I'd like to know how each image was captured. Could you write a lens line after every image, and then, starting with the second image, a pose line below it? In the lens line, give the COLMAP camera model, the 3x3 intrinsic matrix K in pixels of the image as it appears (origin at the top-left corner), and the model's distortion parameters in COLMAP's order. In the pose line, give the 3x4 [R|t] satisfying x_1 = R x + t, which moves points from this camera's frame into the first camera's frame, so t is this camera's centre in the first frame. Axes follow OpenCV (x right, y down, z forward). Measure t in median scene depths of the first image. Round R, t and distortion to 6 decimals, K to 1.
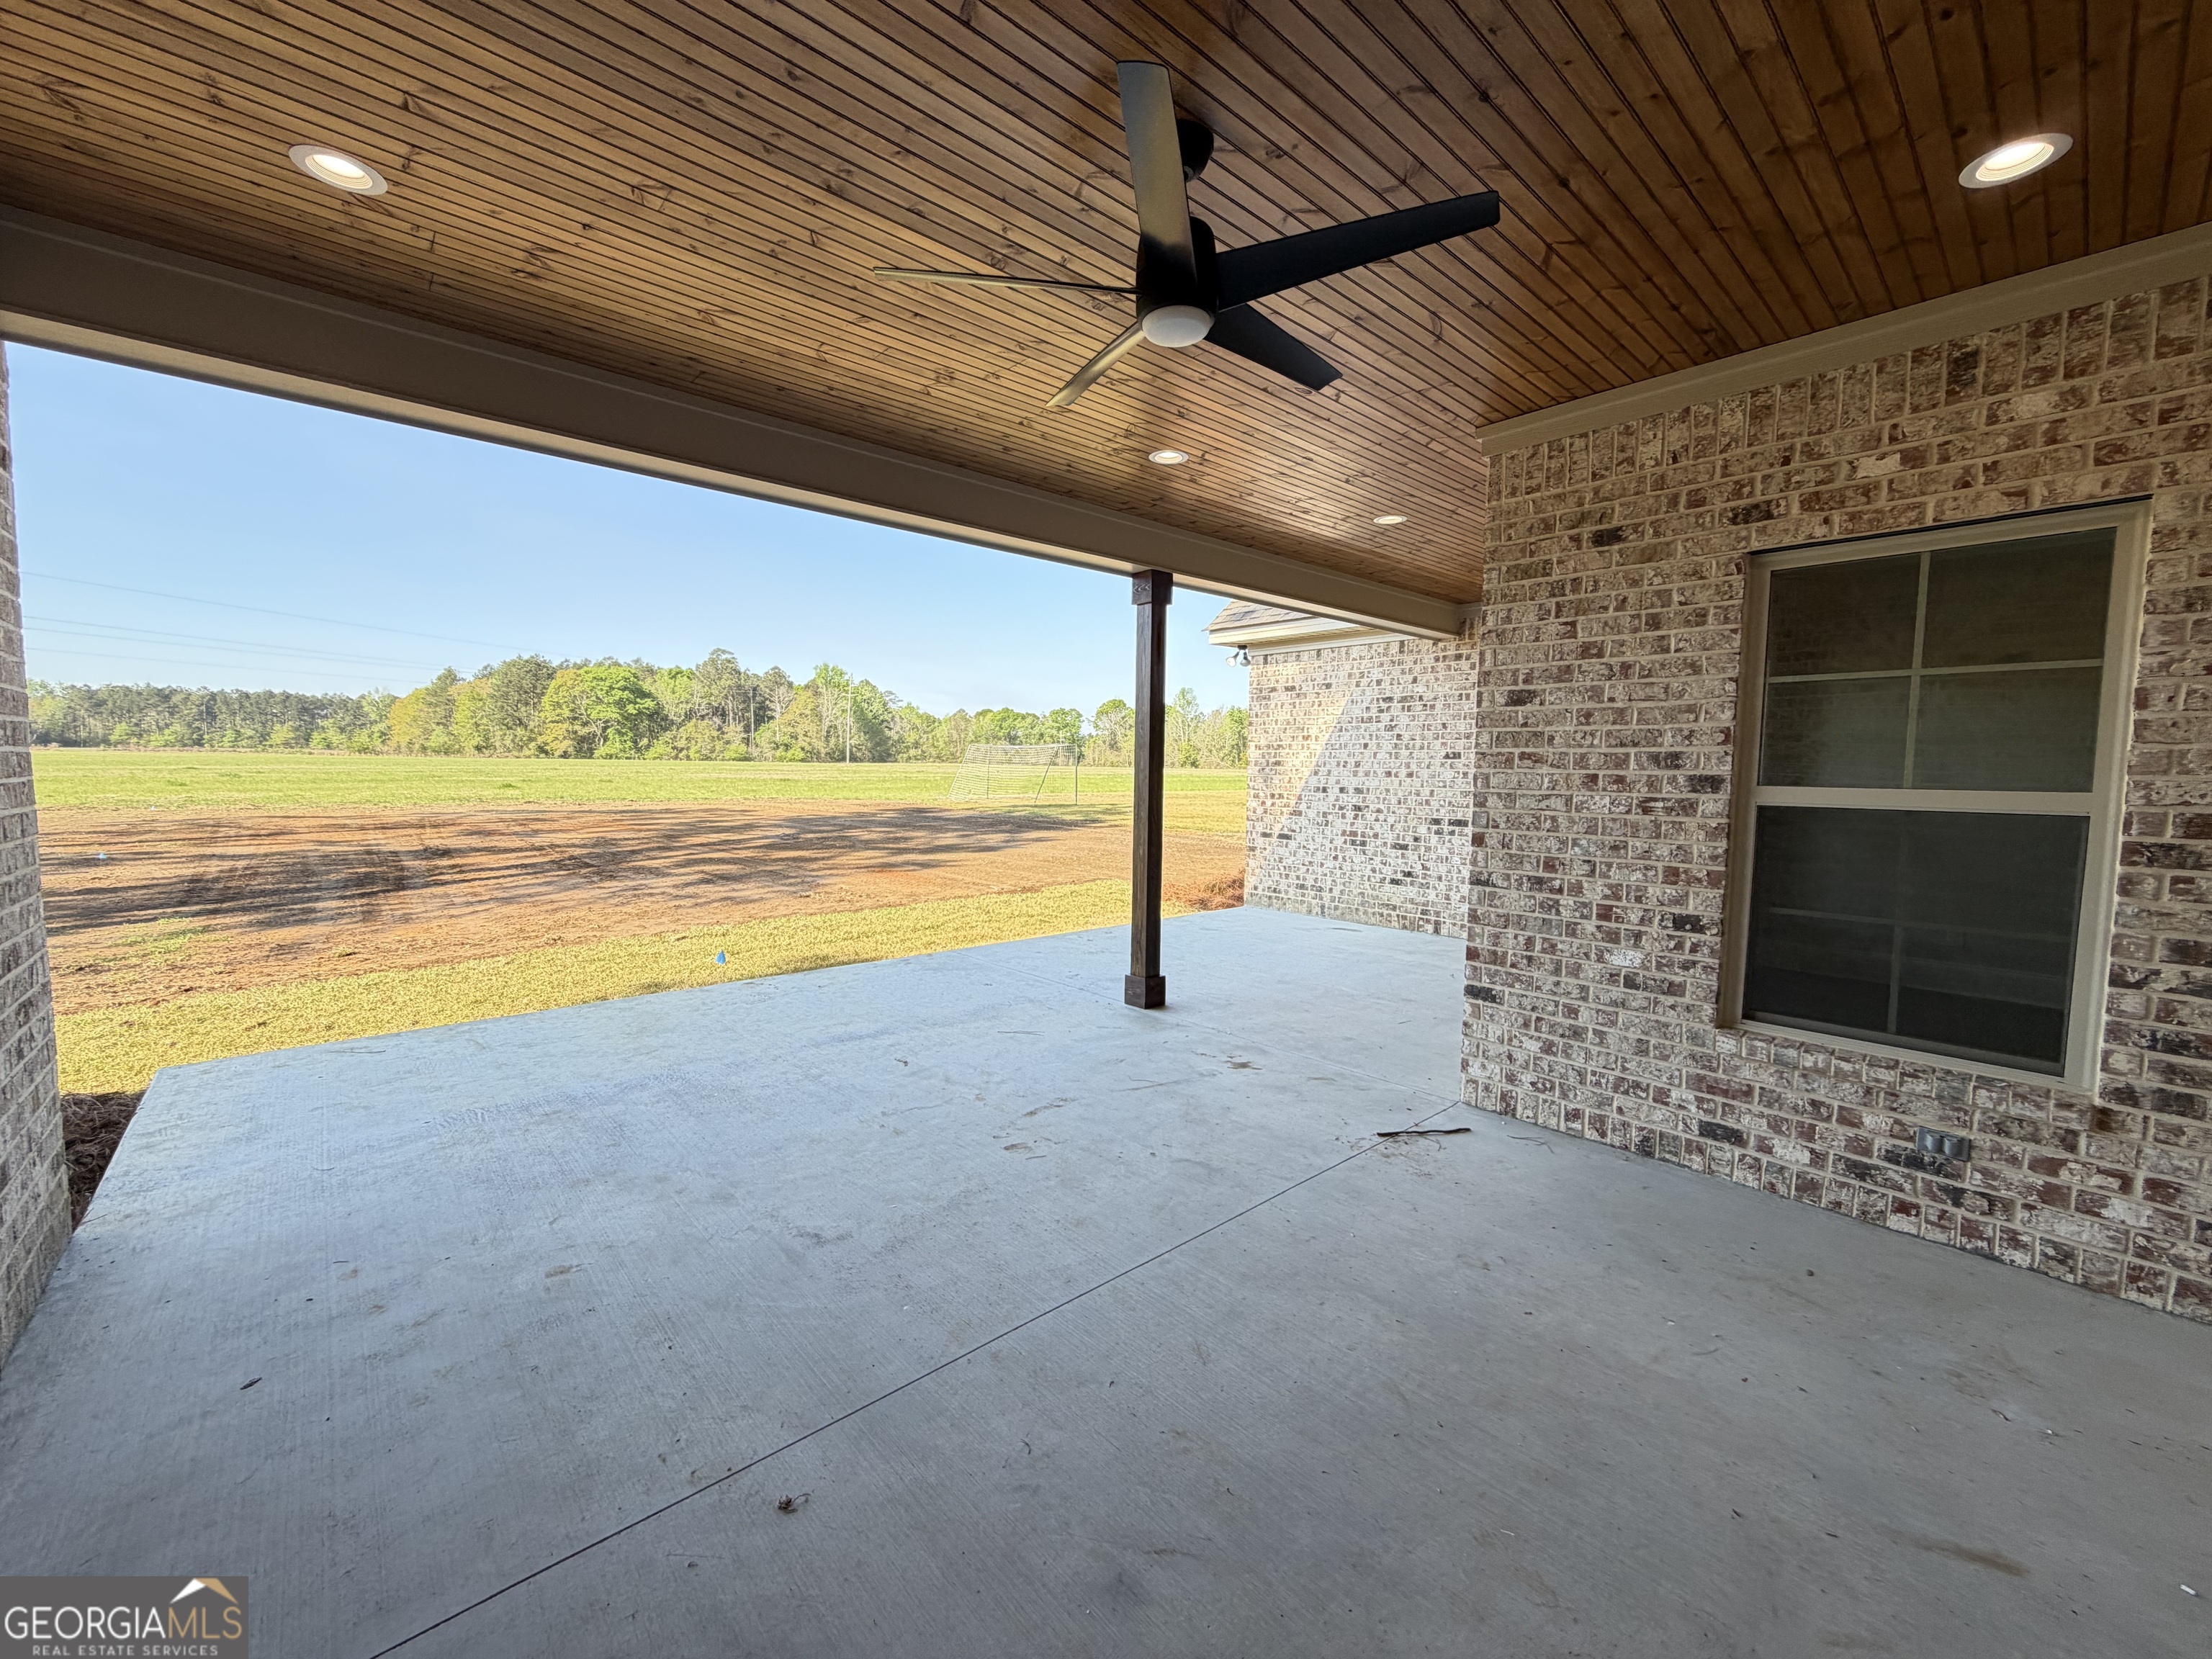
lens RADIAL K [[882.9, 0, 1102.0], [0, 882.9, 833.8], [0, 0, 1]] dist [-0.000496, 0.000510]
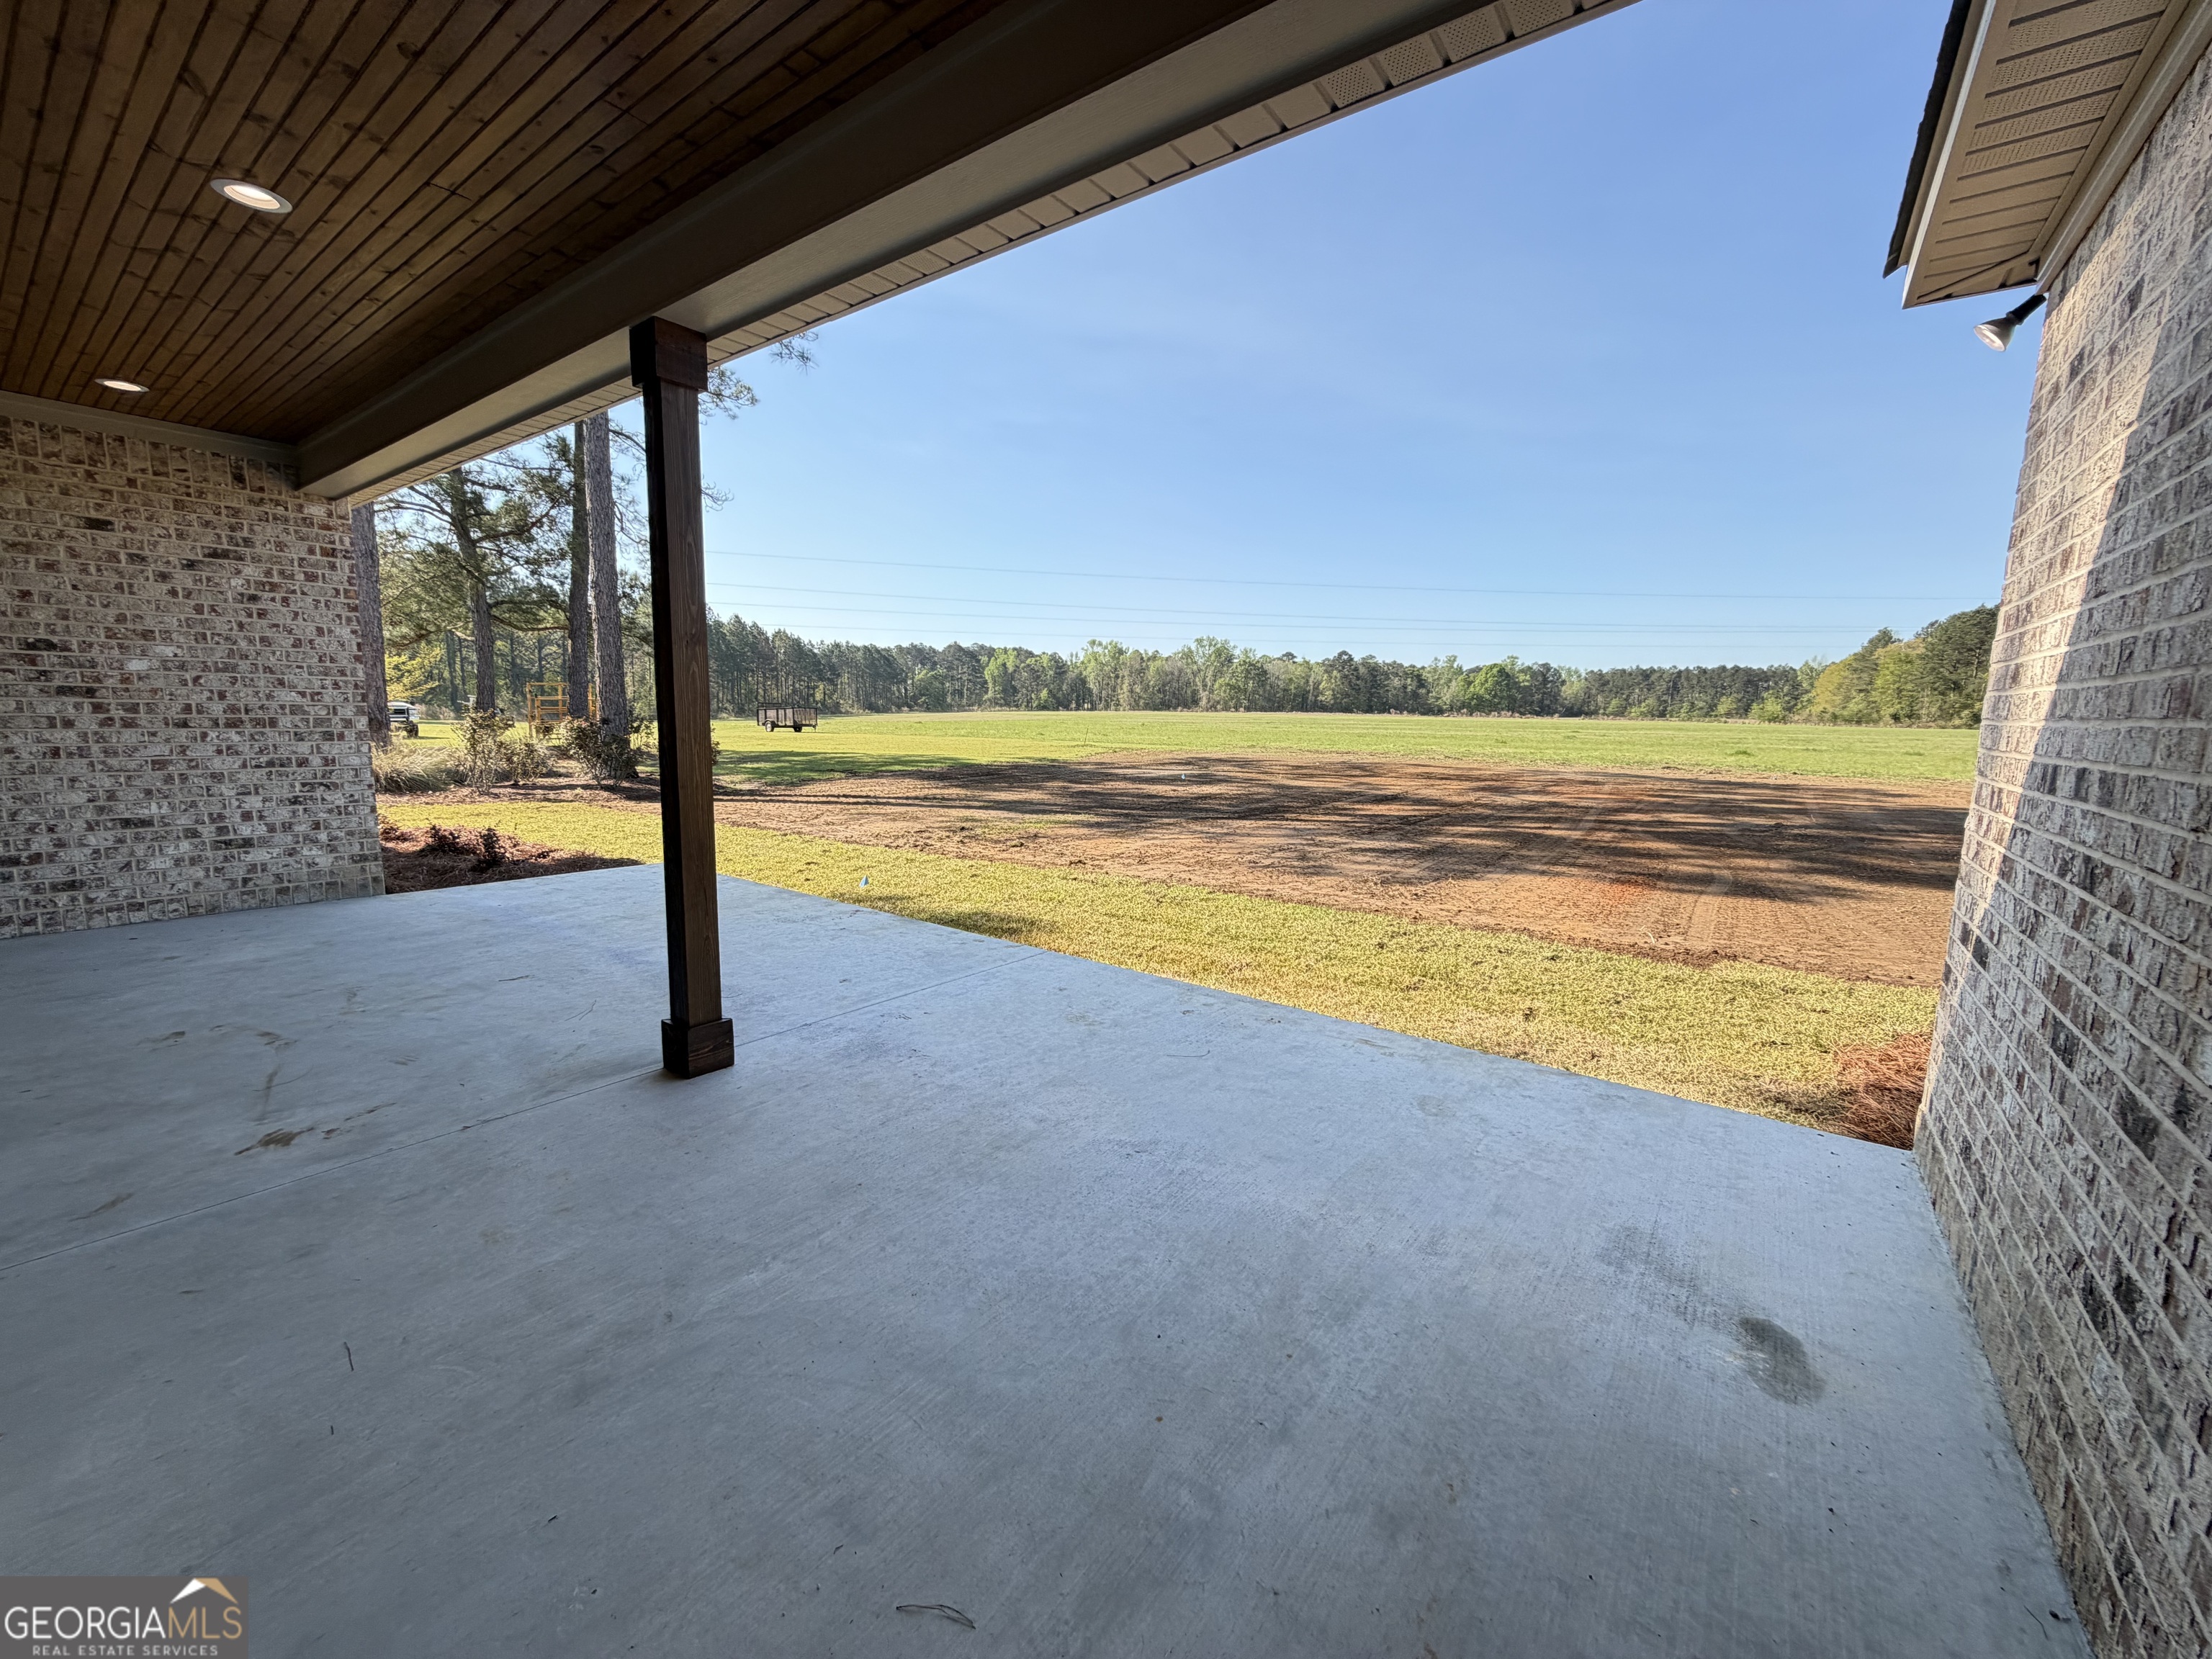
lens RADIAL K [[882.9, 0, 1101.7], [0, 882.9, 831.0], [0, 0, 1]] dist [-0.000496, 0.000510]
pose [[0.192948, 0.123387, -0.973420, 0.625730], [-0.094183, 0.989810, 0.106796, -0.056134], [0.976678, 0.071074, 0.202603, 1.047396]]
